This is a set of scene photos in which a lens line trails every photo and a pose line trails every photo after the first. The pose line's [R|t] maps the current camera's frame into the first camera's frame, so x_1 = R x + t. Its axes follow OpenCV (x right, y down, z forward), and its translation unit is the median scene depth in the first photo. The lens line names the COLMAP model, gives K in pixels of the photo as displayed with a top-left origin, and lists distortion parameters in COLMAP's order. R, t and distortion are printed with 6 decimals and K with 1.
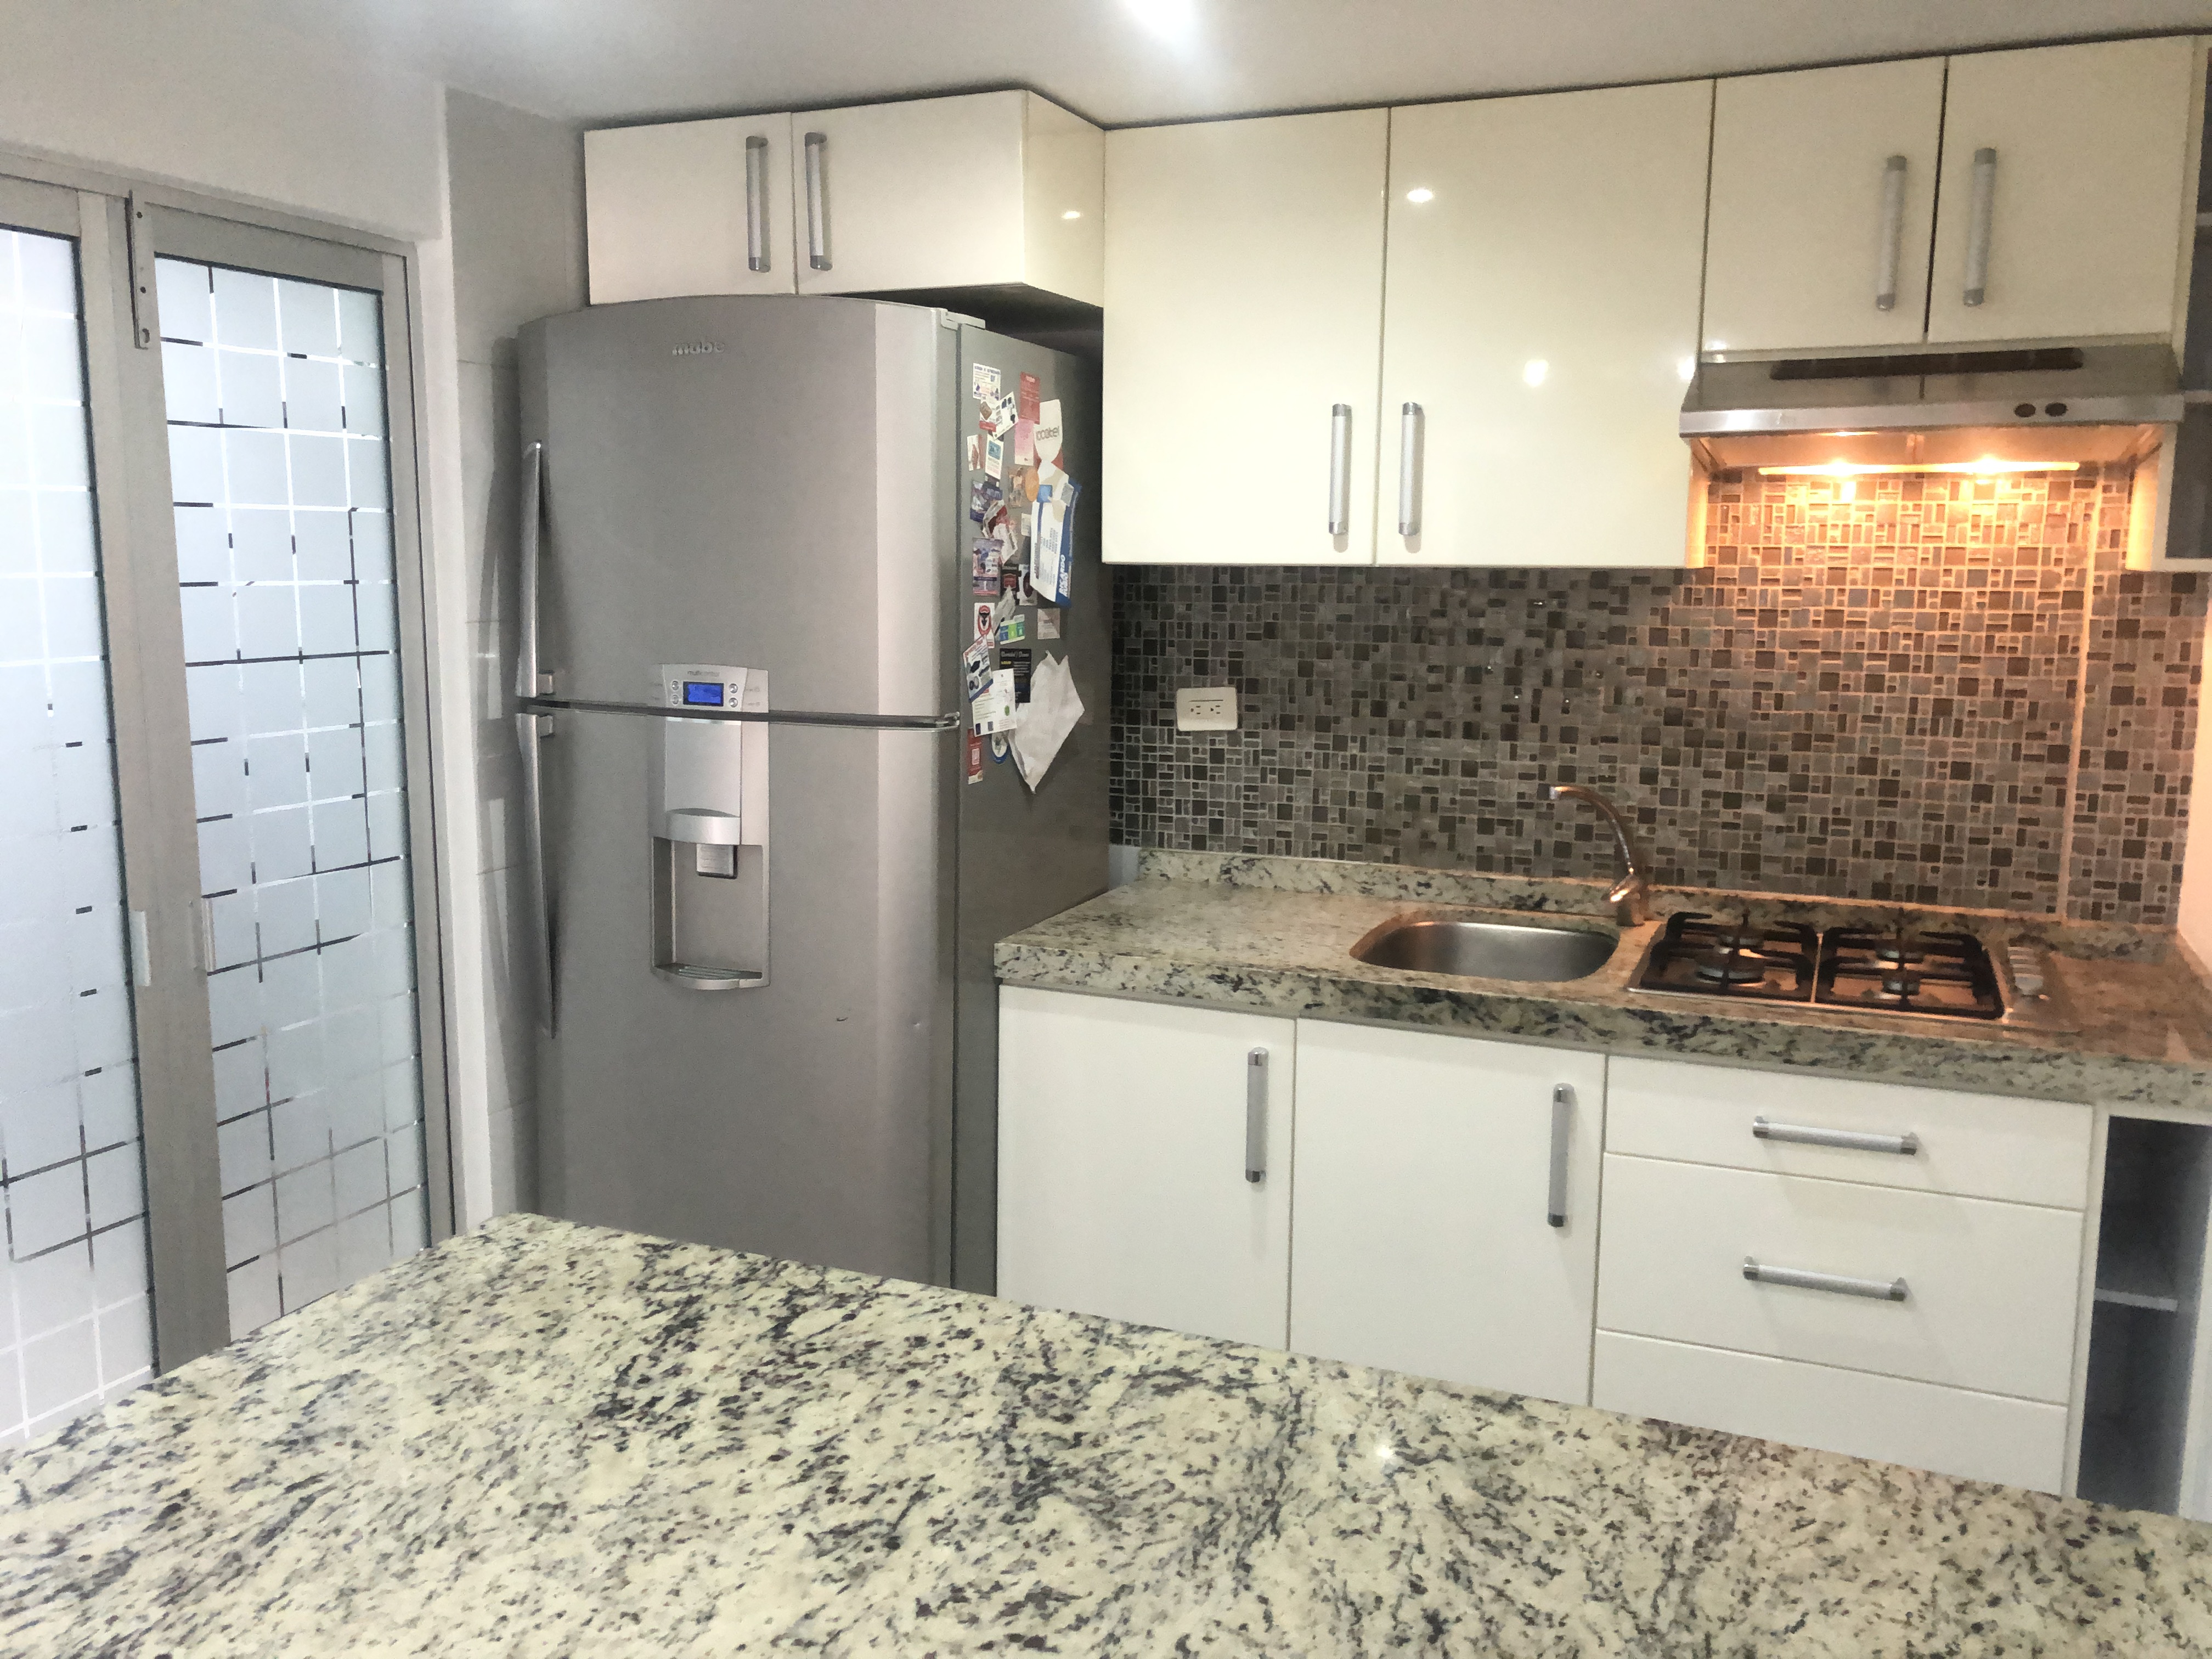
lens RADIAL K [[1815.5, 0, 1091.8], [0, 1815.5, 818.7], [0, 0, 1]] dist [0.044735, -0.022427]
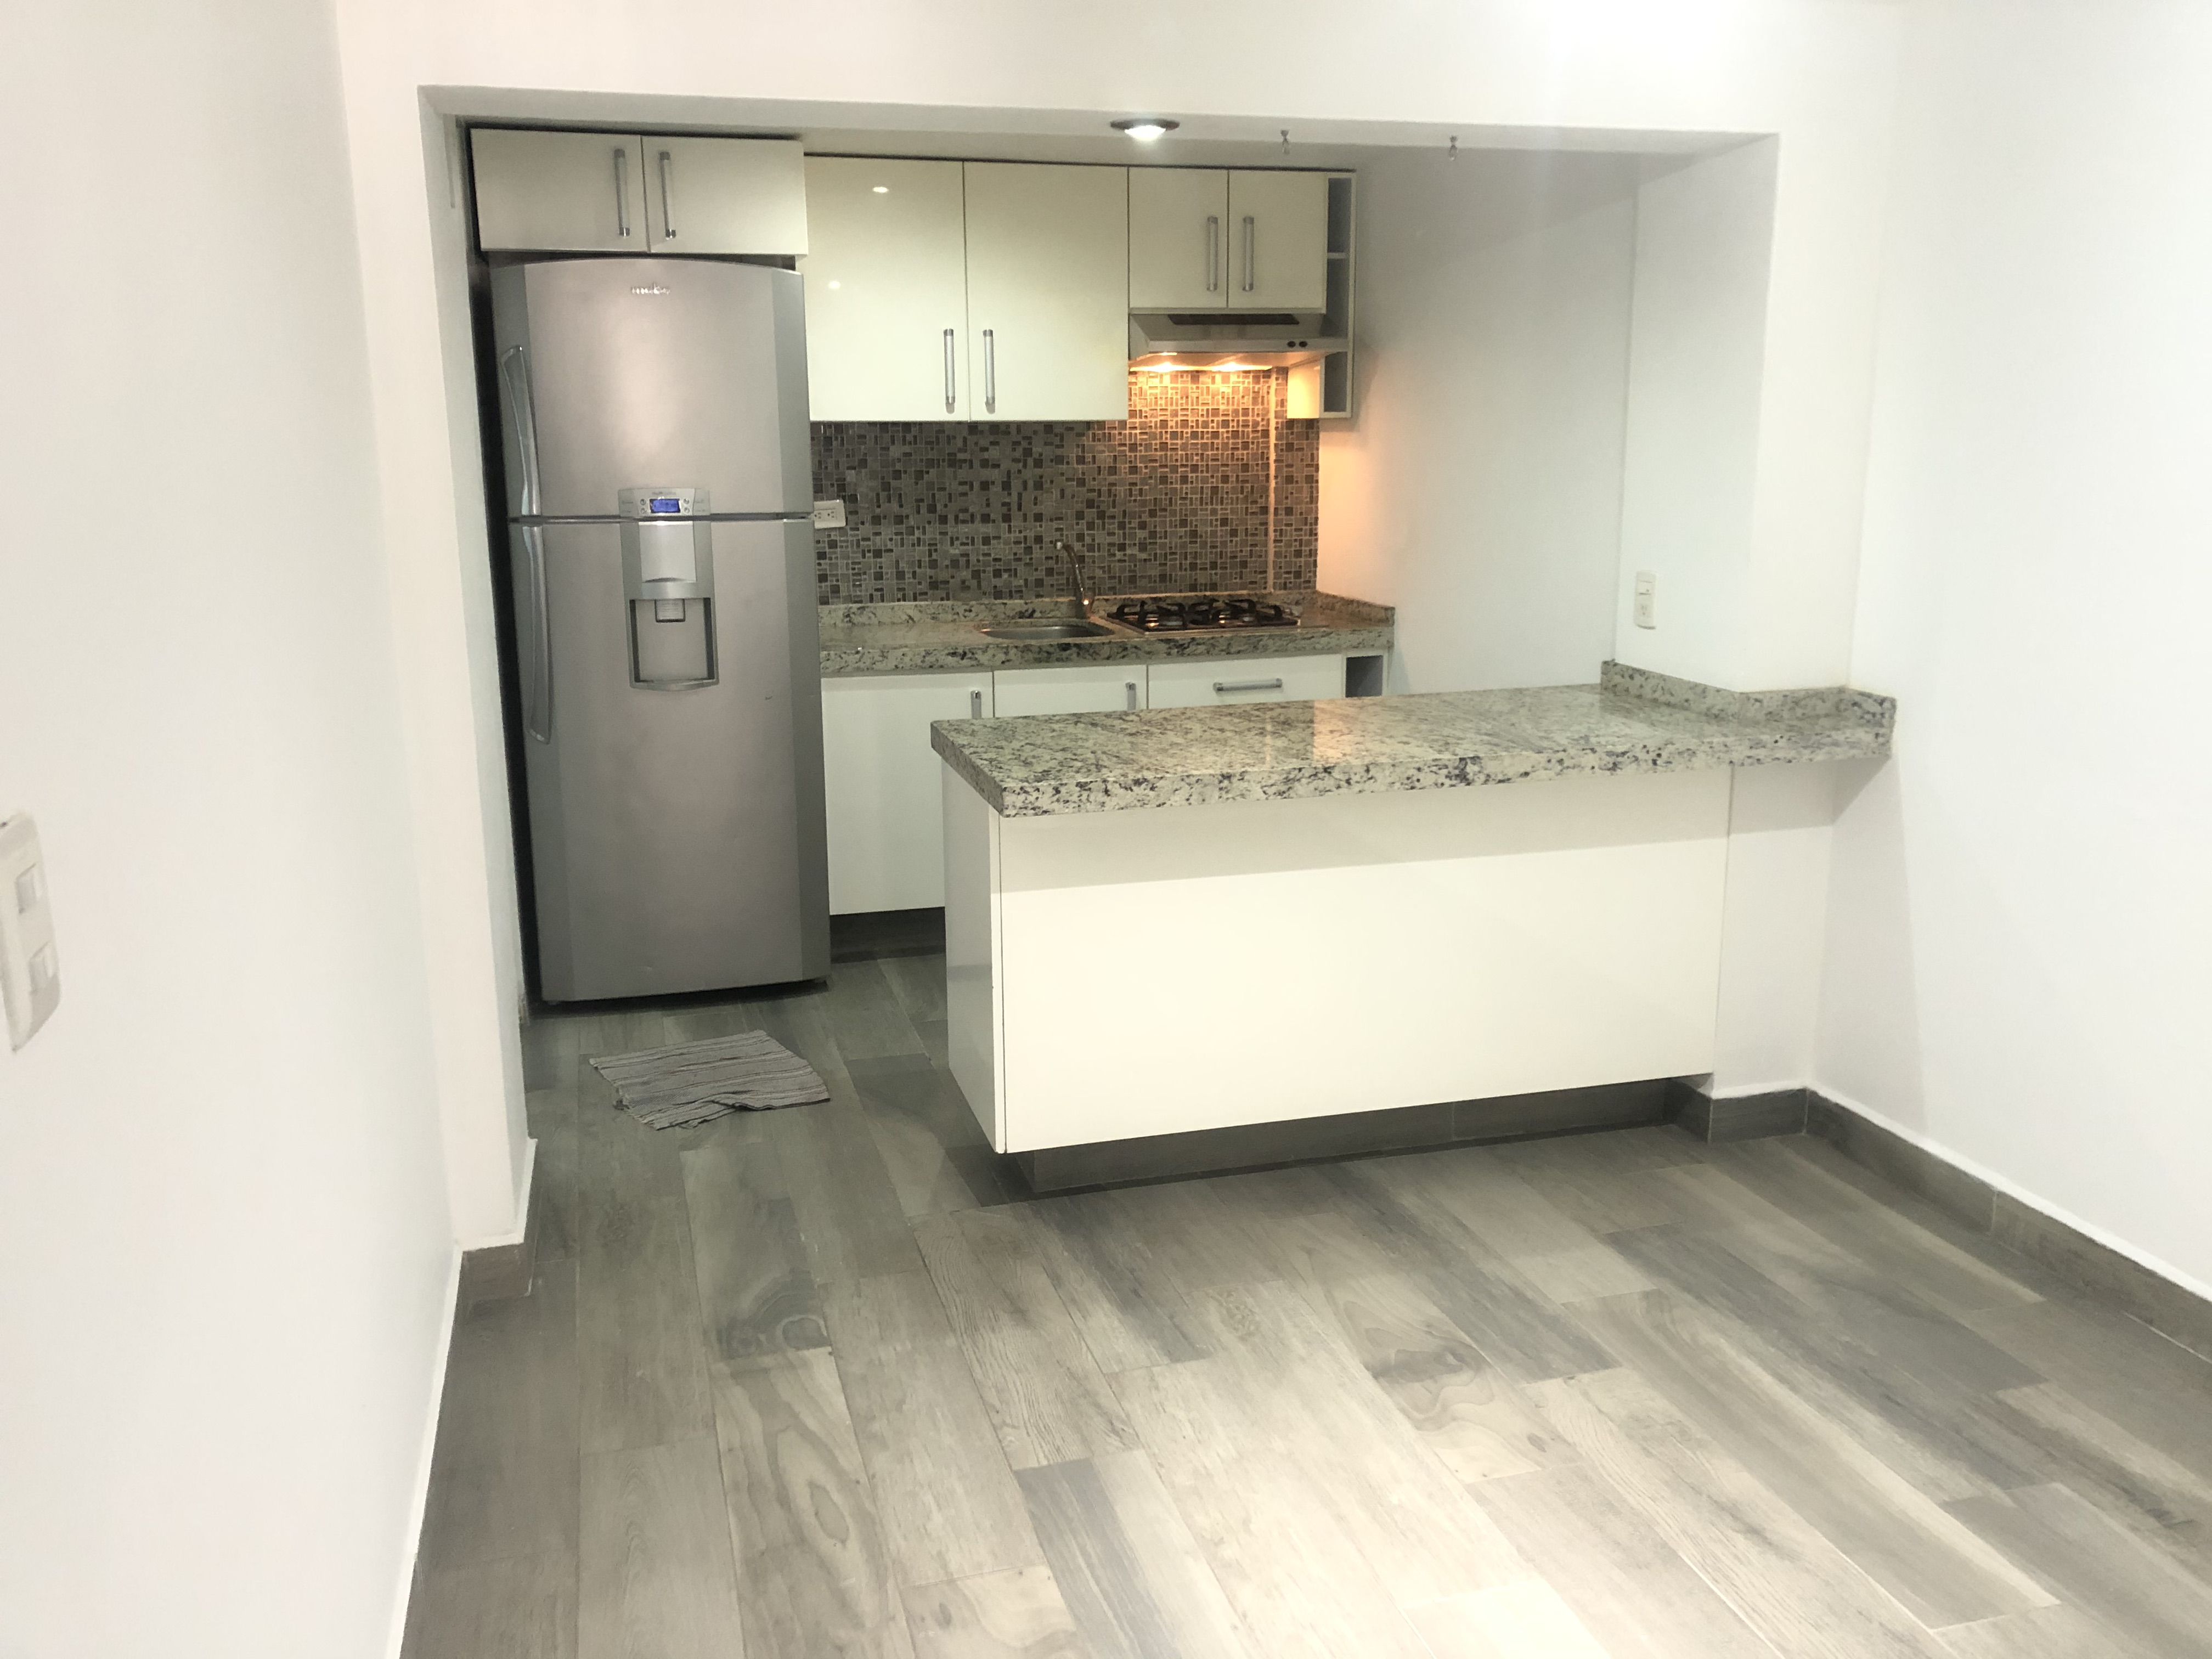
lens RADIAL K [[1815.5, 0, 1121.7], [0, 1815.5, 829.6], [0, 0, 1]] dist [0.044735, -0.022427]
pose [[0.778170, -0.152006, 0.609381, -1.021751], [0.106986, 0.988171, 0.109873, 0.088255], [-0.618874, -0.020305, 0.785227, -0.580108]]
